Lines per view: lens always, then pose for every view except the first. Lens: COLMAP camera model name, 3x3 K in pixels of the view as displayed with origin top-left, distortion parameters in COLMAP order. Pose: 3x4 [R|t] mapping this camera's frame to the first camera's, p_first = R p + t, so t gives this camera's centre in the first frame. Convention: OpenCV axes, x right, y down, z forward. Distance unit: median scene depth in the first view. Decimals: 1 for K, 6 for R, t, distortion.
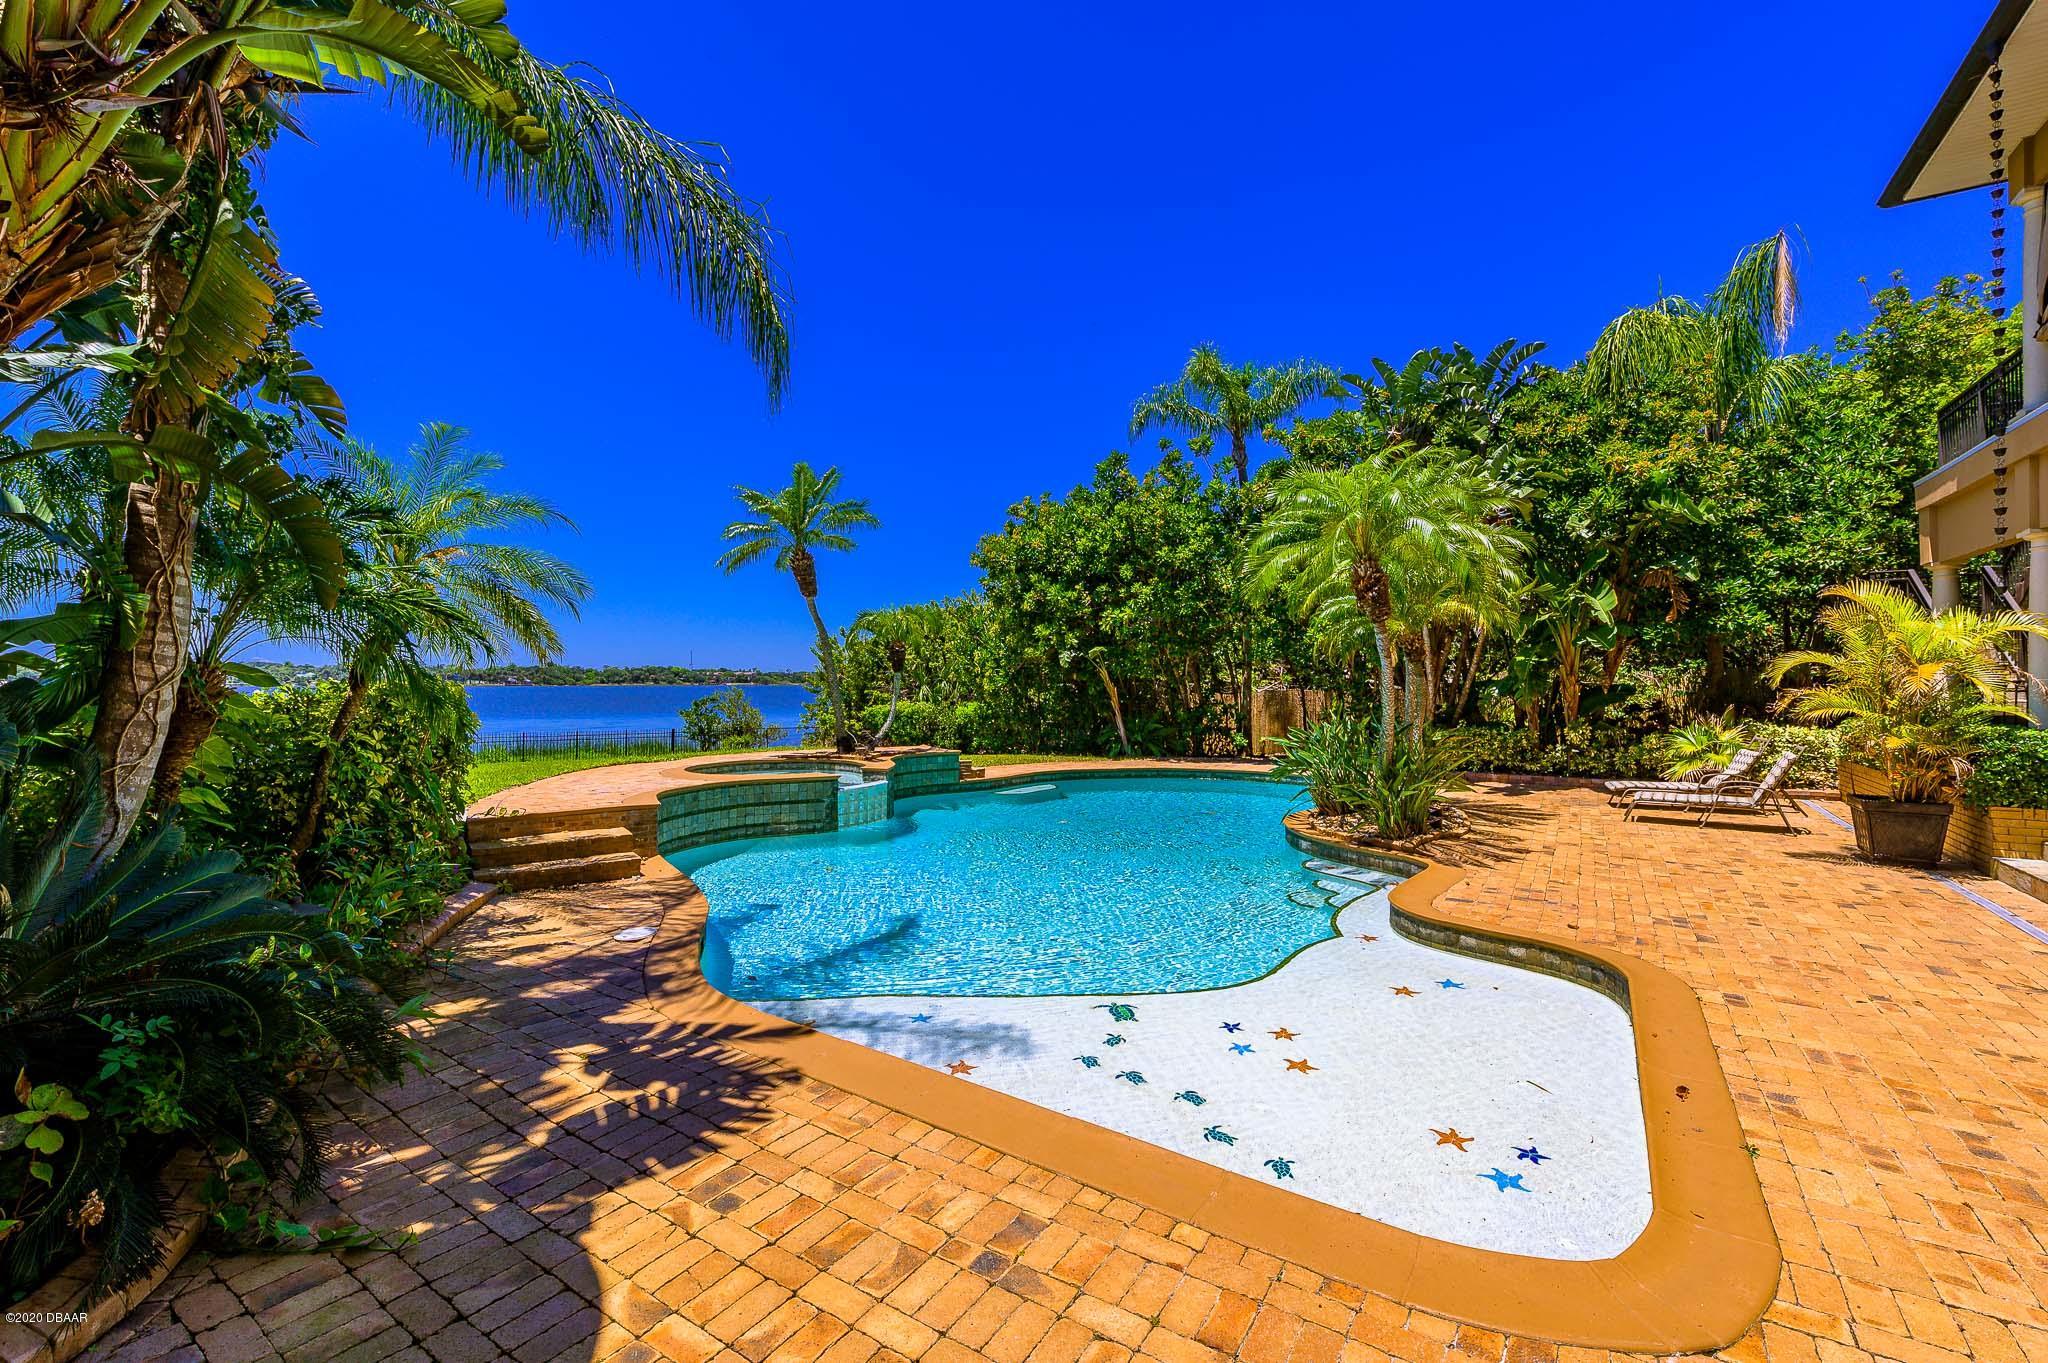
lens RADIAL K [[867.0, 0, 1019.9], [0, 867.0, 687.1], [0, 0, 1]] dist [-0.000181, -0.000245]
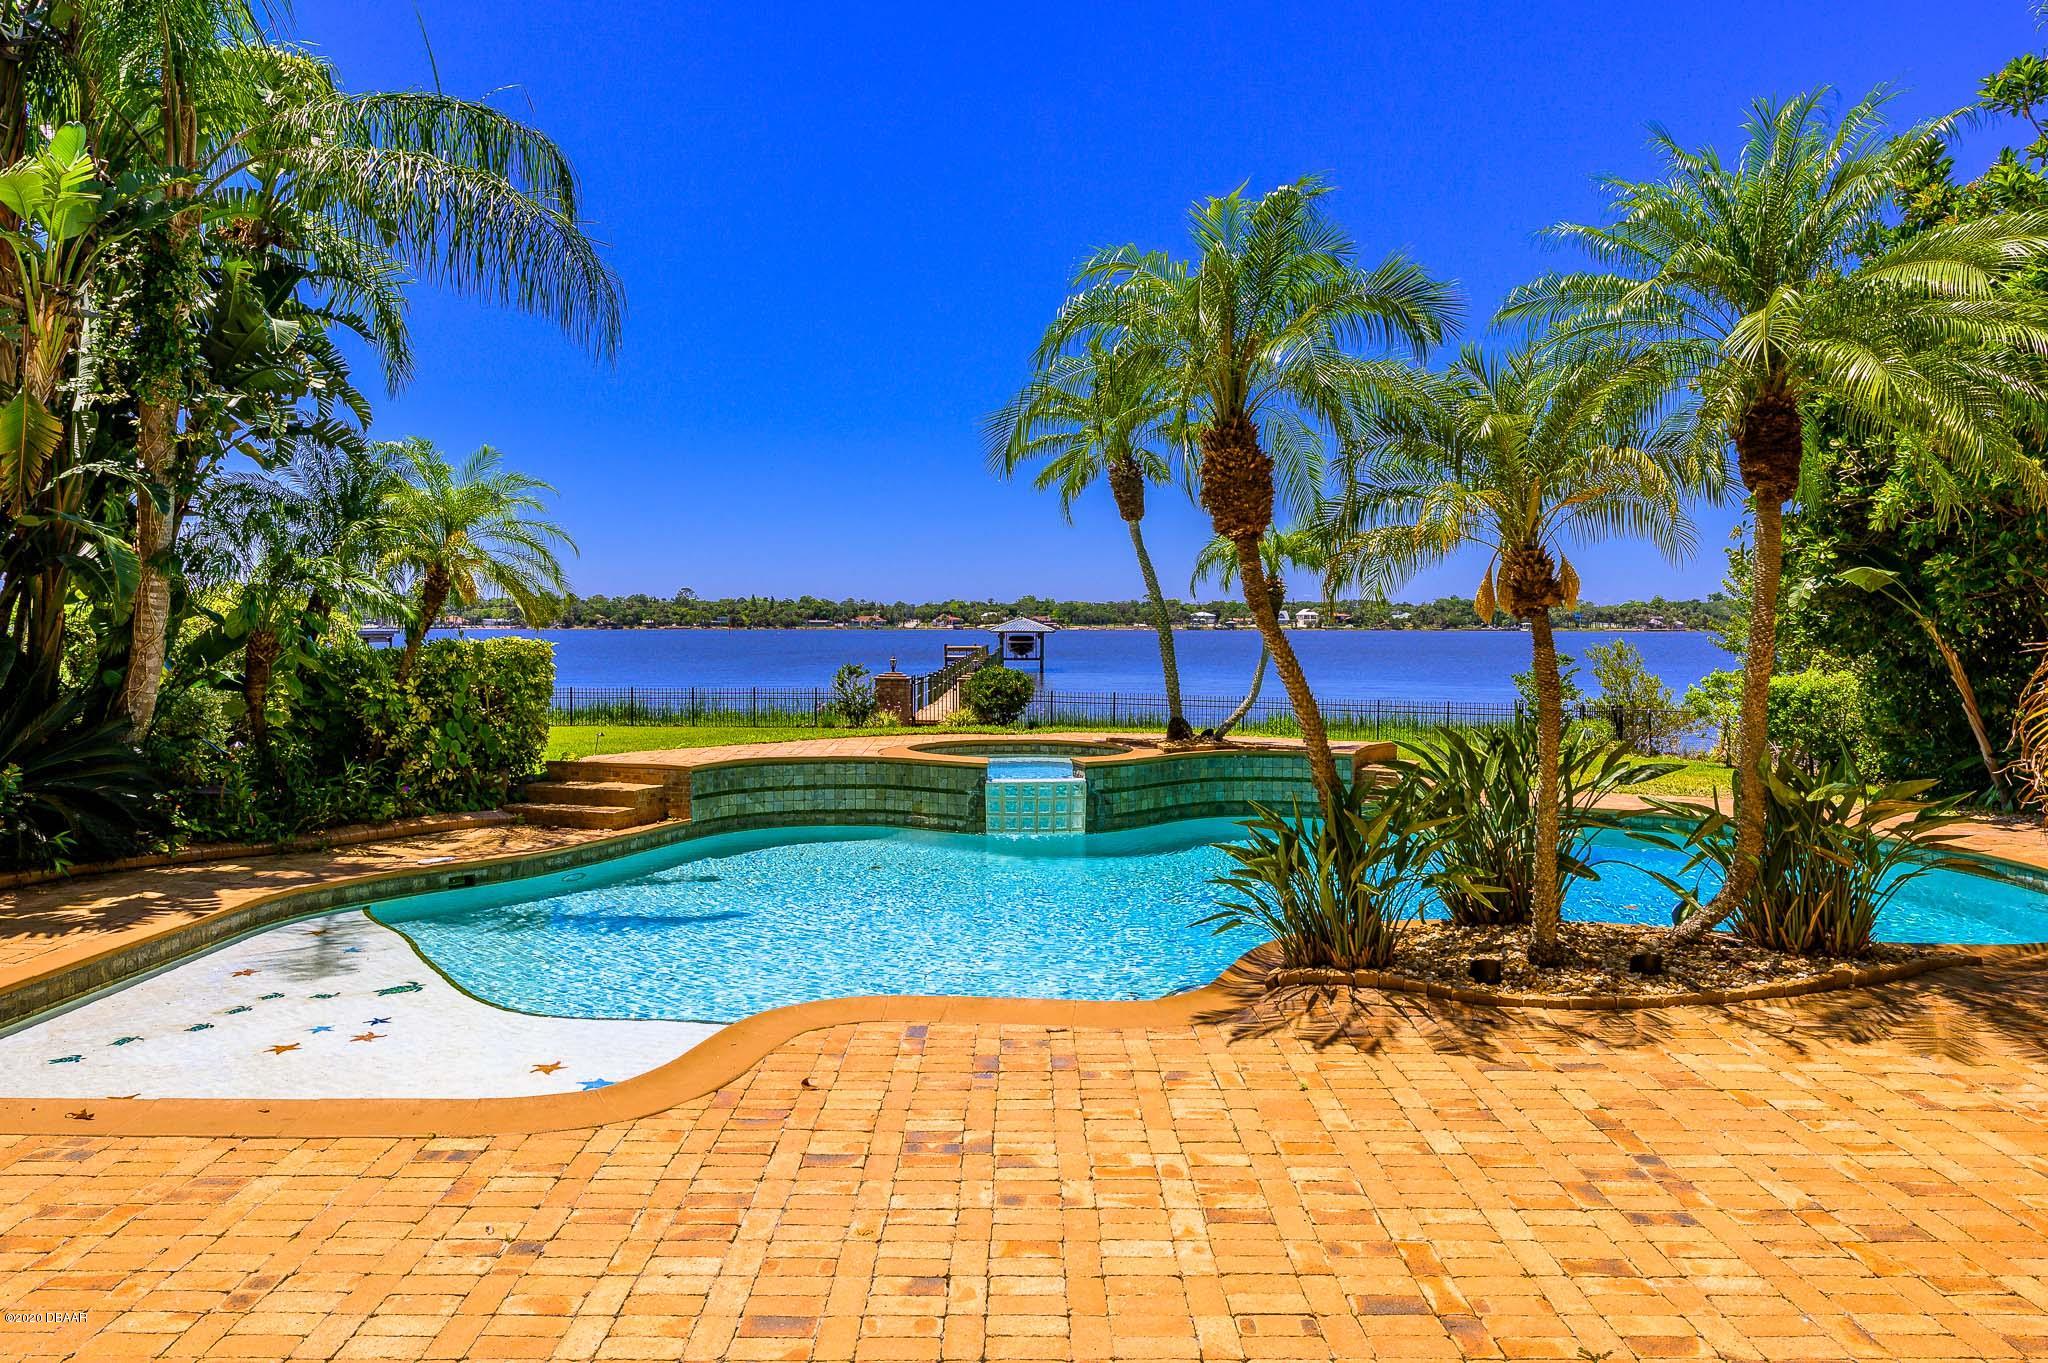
lens RADIAL K [[1401.3, 0, 1022.6], [0, 1401.3, 667.6], [0, 0, 1]] dist [0.007632, 0.005748]
pose [[0.527844, 0.024390, -0.848991, 0.917470], [-0.002677, 0.999630, 0.027053, -0.019174], [0.849337, -0.012007, 0.527714, 0.381148]]
